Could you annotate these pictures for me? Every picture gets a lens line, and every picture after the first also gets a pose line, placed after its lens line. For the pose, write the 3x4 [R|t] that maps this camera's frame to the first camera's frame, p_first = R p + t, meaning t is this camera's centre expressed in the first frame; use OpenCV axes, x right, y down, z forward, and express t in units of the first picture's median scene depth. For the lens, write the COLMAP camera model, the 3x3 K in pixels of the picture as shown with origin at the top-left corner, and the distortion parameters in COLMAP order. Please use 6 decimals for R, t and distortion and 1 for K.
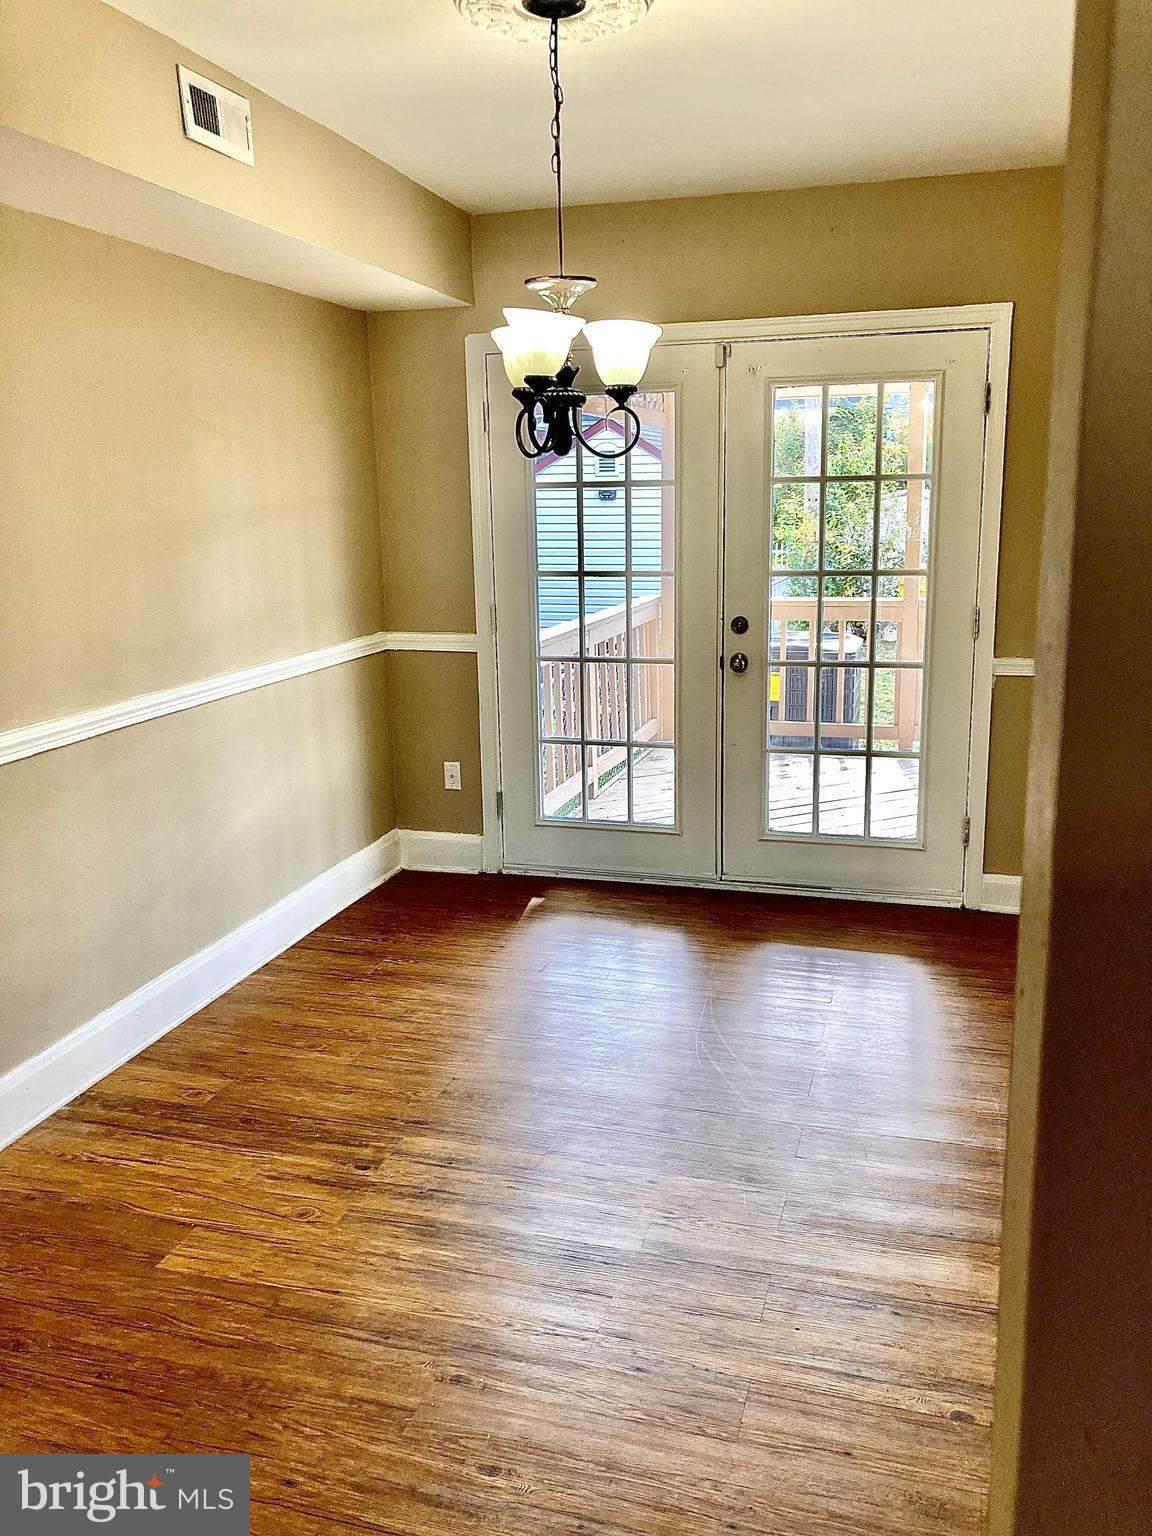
lens RADIAL K [[1266.8, 0, 579.9], [0, 1266.8, 767.6], [0, 0, 1]] dist [0.050278, -0.035510]
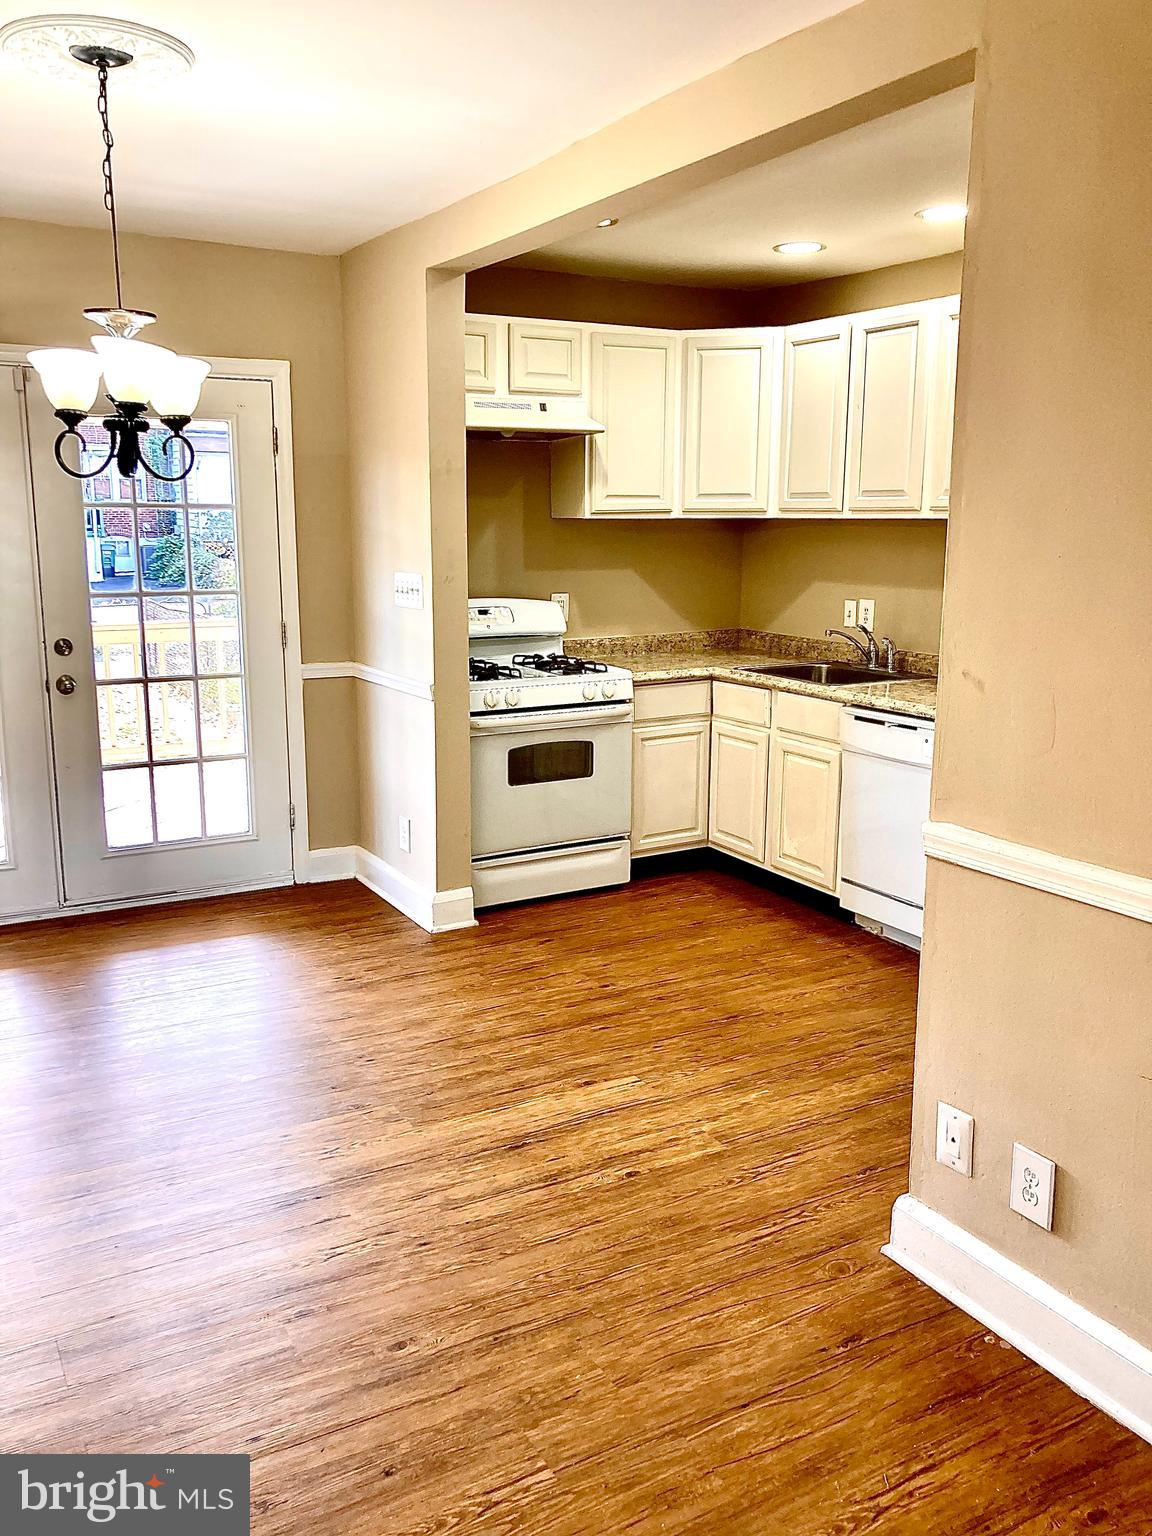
lens RADIAL K [[1266.8, 0, 581.6], [0, 1266.8, 768.6], [0, 0, 1]] dist [0.050278, -0.035510]
pose [[0.694378, -0.121333, 0.709308, -0.321613], [0.138010, 0.989840, 0.034215, 0.004199], [-0.706253, 0.074134, 0.704068, 0.009521]]
